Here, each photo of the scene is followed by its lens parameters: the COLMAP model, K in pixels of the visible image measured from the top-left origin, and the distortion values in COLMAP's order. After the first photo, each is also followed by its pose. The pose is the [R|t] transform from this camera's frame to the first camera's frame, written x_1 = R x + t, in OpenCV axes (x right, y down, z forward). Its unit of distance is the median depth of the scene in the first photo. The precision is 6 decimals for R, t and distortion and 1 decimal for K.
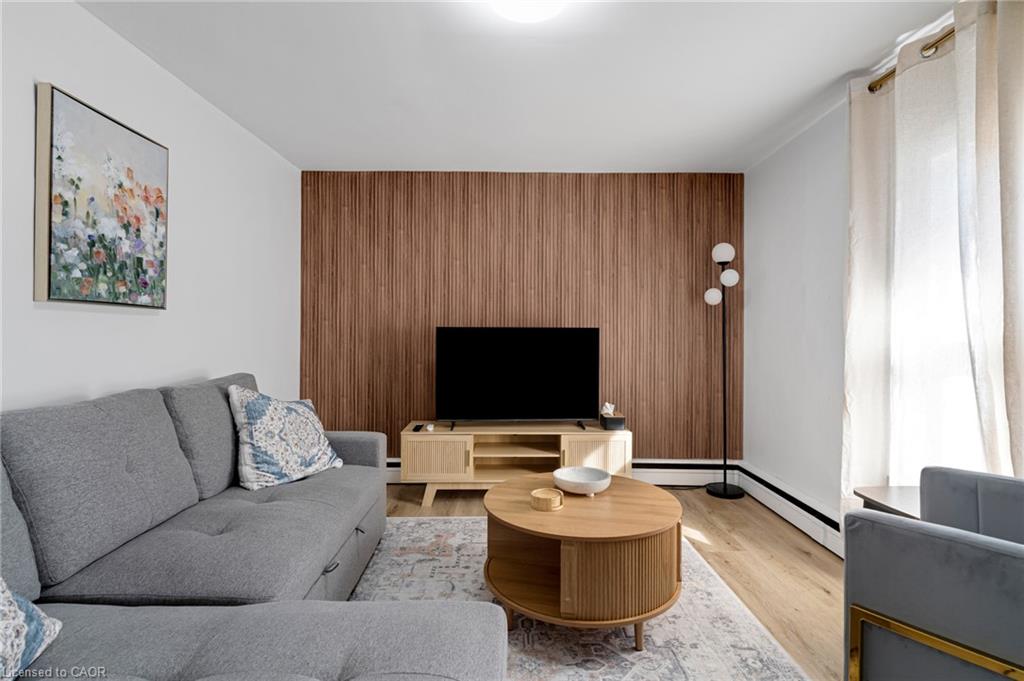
lens RADIAL K [[490.9, 0, 509.0], [0, 490.9, 336.5], [0, 0, 1]] dist [-0.001707, 0.000357]
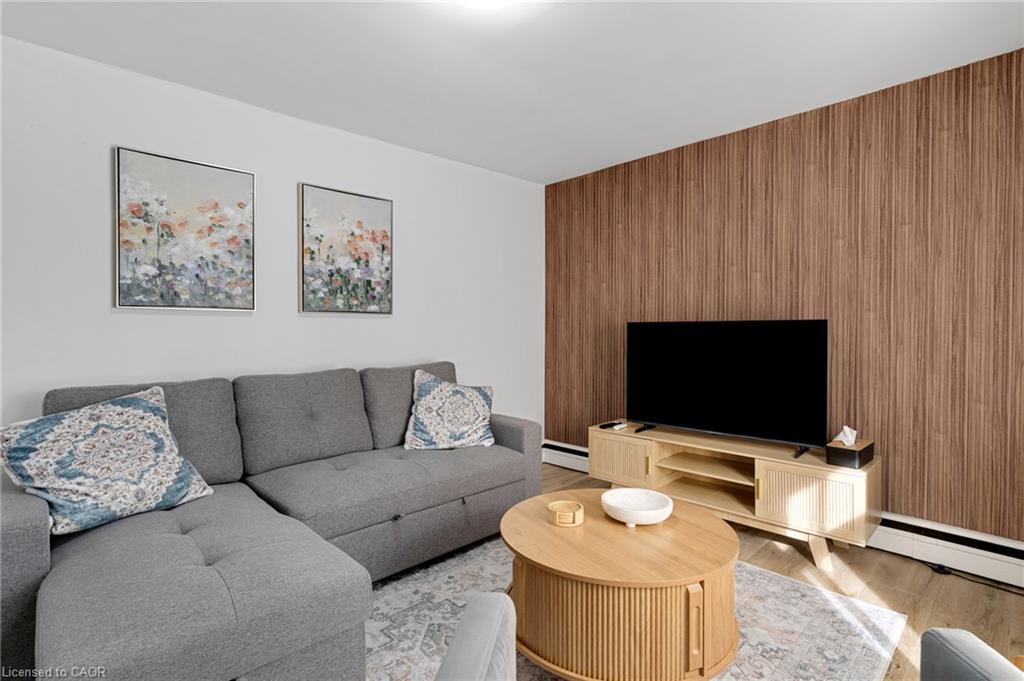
lens RADIAL K [[490.9, 0, 509.0], [0, 490.9, 336.5], [0, 0, 1]] dist [-0.001707, 0.000357]
pose [[0.691922, 0.004253, -0.721960, 0.563974], [0.003795, 0.999947, 0.009528, -0.002676], [0.721963, -0.009332, 0.691869, 0.258573]]
